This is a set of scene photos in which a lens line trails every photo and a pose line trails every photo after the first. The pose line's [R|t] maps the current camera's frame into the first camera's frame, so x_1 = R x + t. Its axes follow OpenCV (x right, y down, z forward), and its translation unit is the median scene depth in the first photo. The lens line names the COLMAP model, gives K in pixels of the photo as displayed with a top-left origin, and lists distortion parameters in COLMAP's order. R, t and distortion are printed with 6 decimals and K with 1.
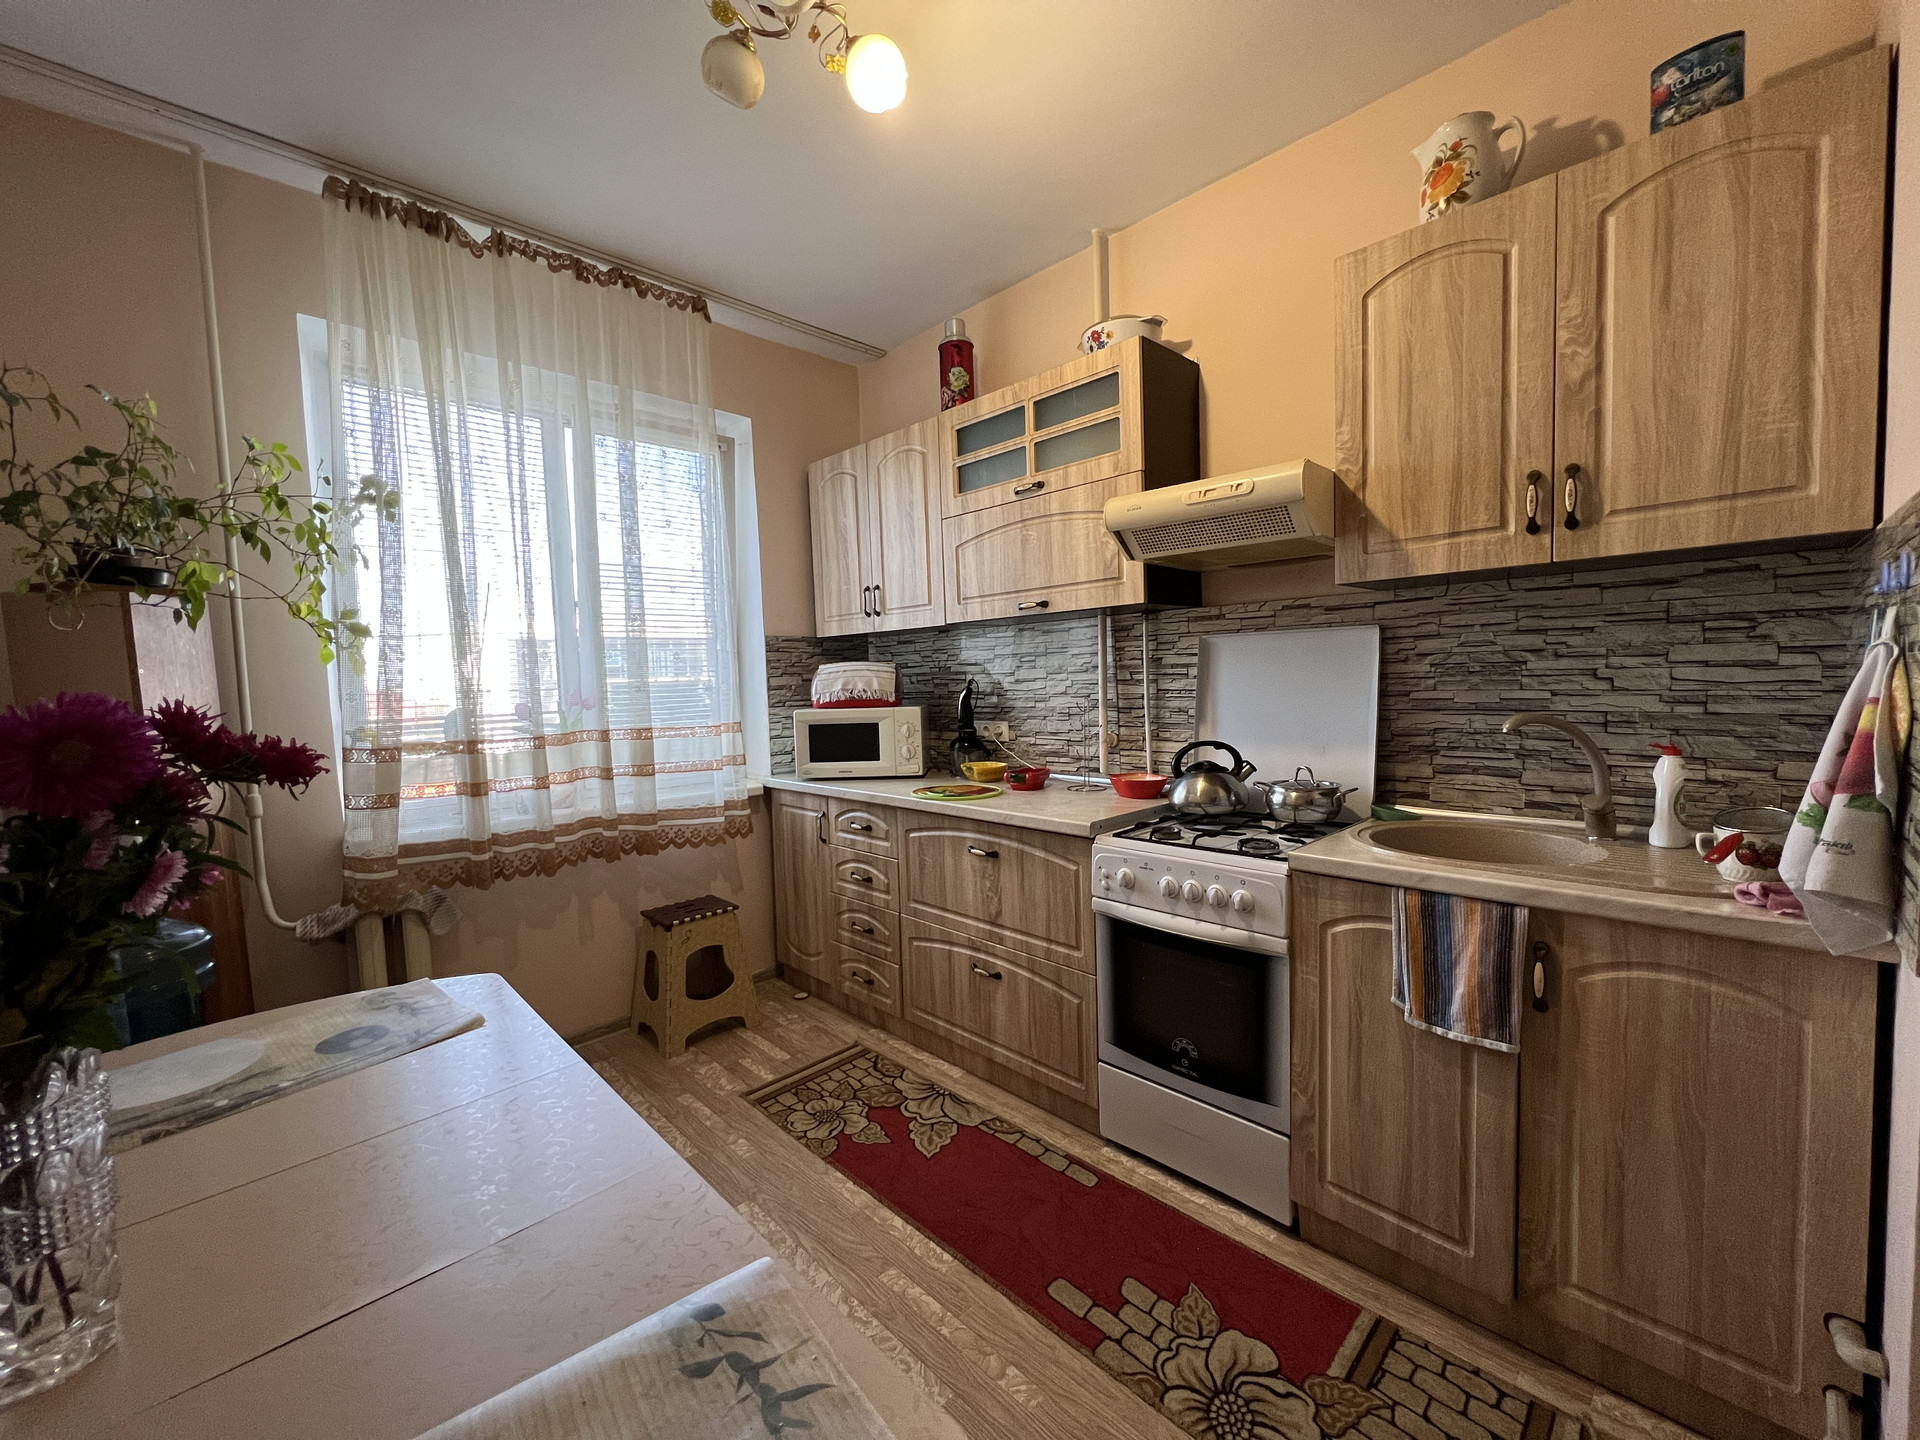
lens RADIAL K [[767.6, 0, 961.1], [0, 767.6, 722.1], [0, 0, 1]] dist [-0.001042, 0.000141]
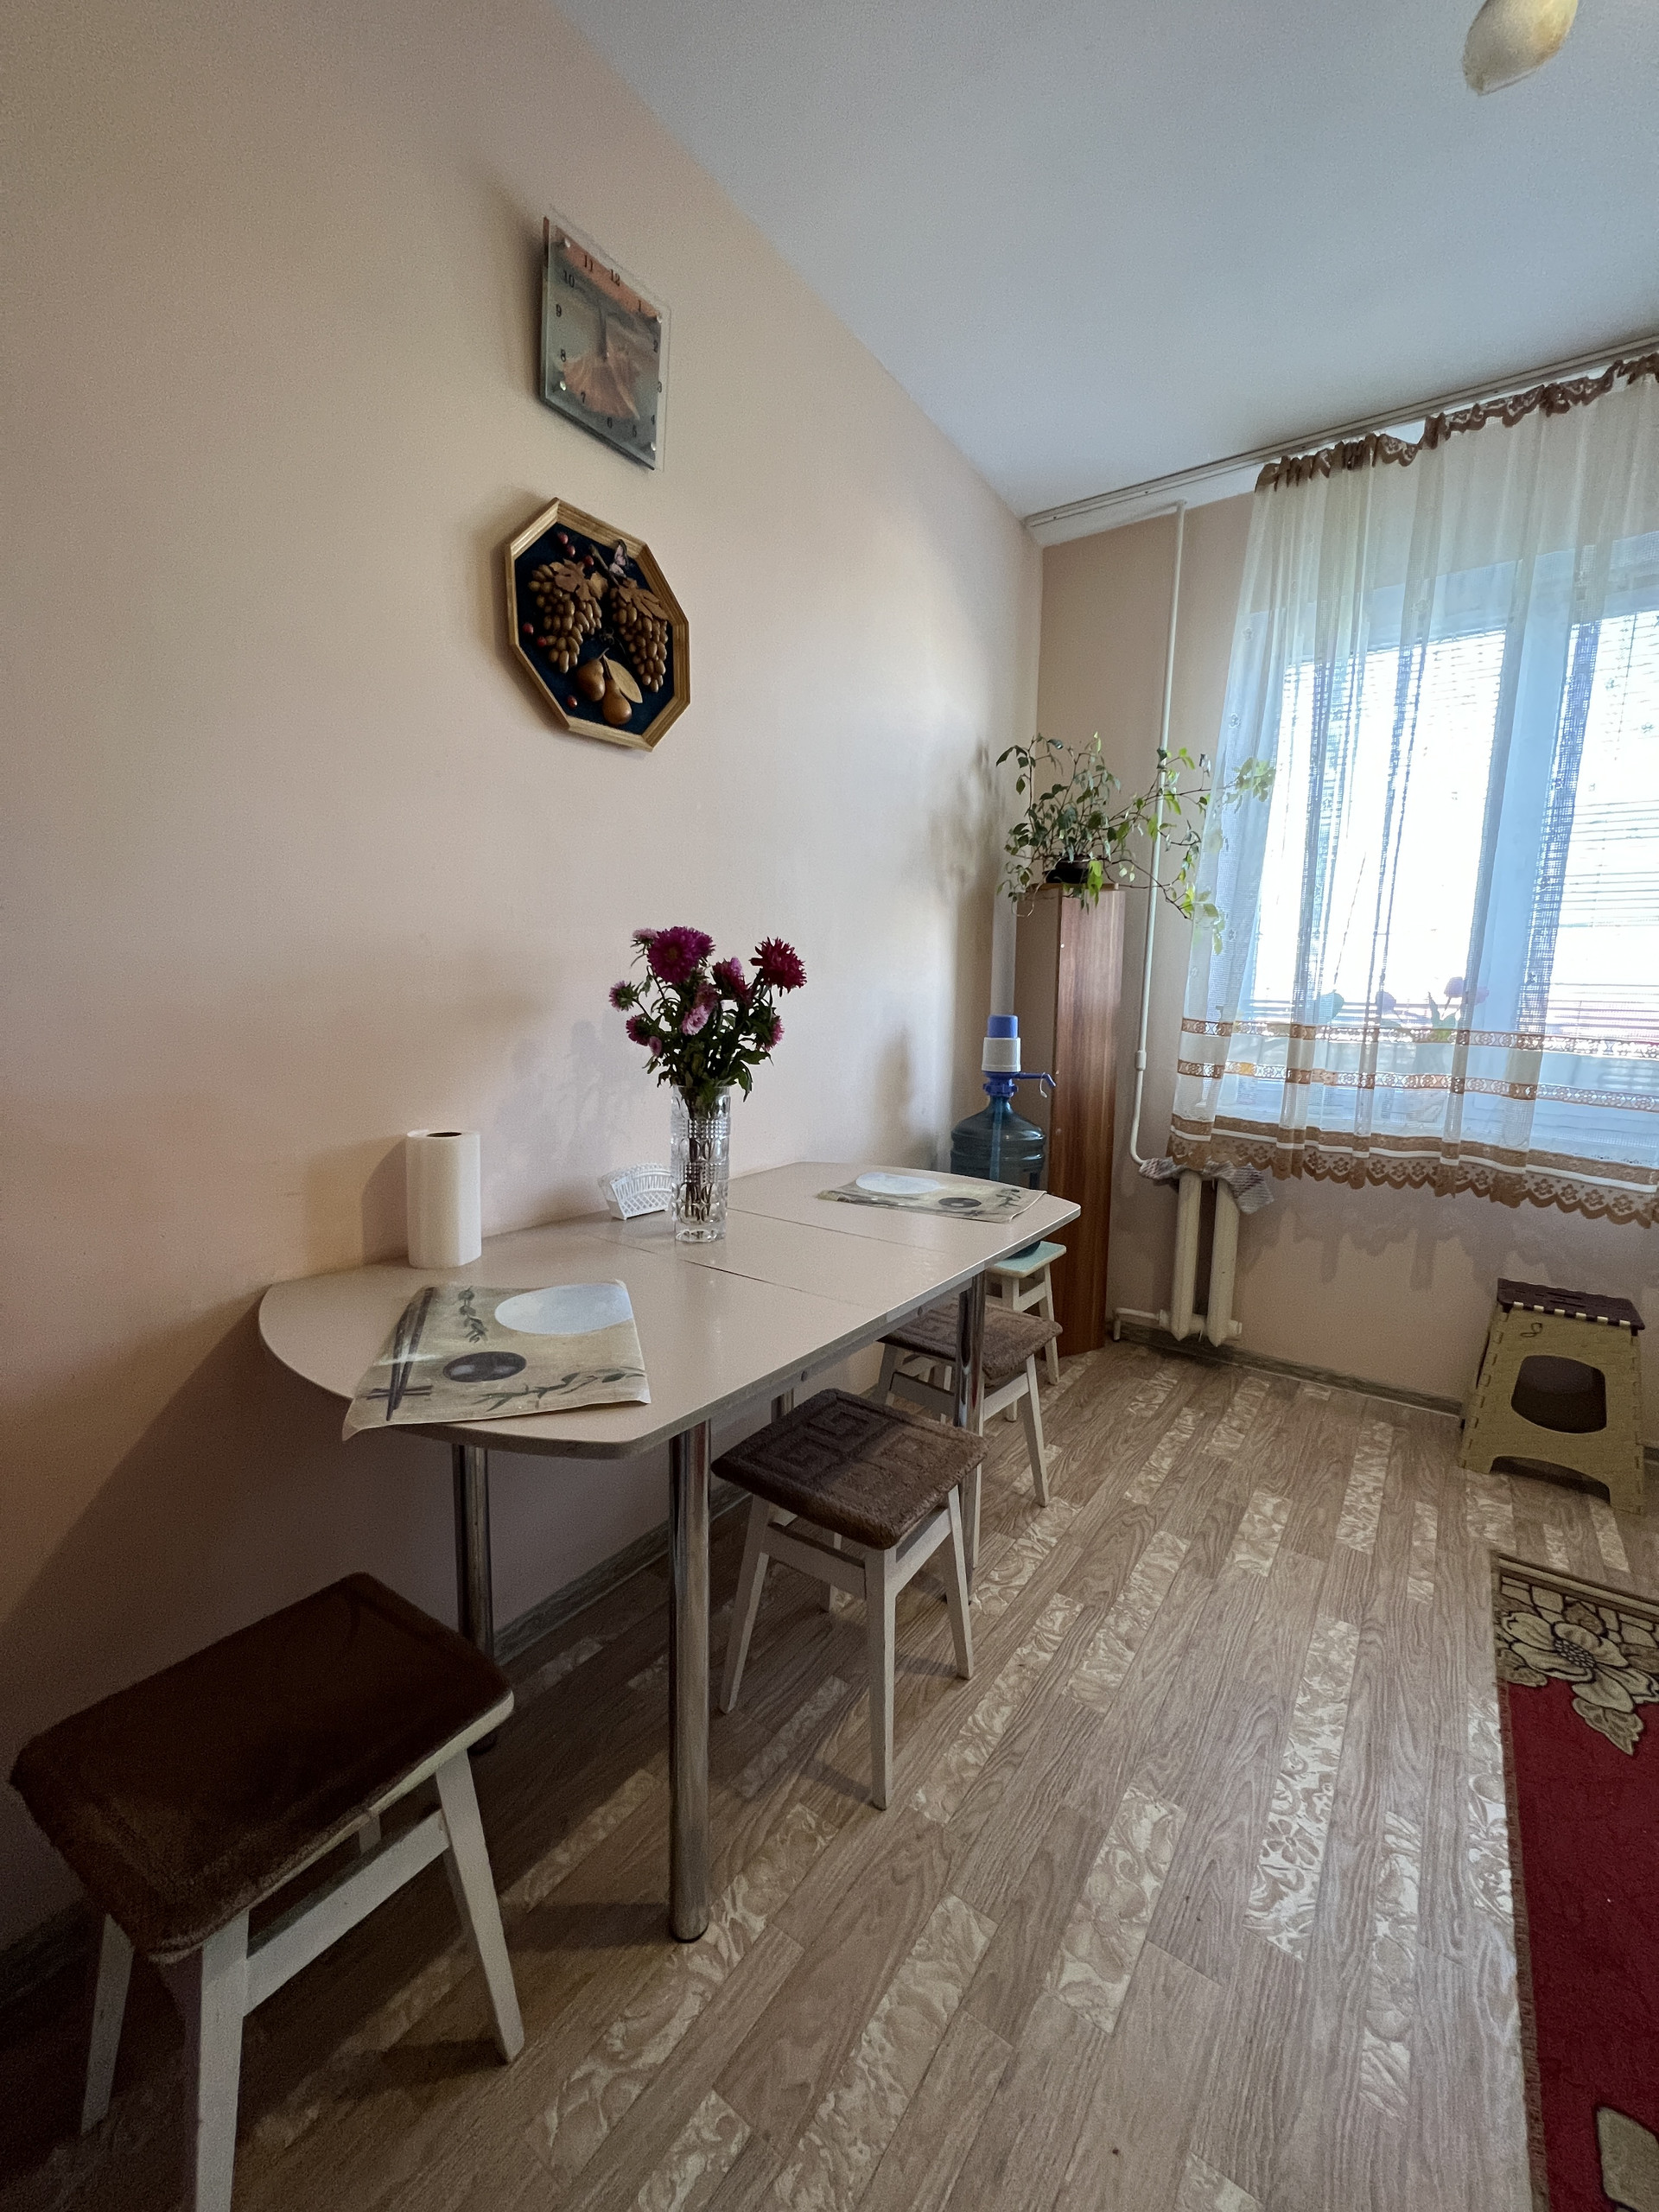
lens RADIAL K [[884.4, 0, 829.1], [0, 884.4, 1107.8], [0, 0, 1]] dist [-0.001042, 0.000141]
pose [[0.186309, 0.170527, -0.967579, 0.333069], [-0.091523, 0.983552, 0.155719, 0.008346], [0.978219, 0.059544, 0.198851, 0.213603]]
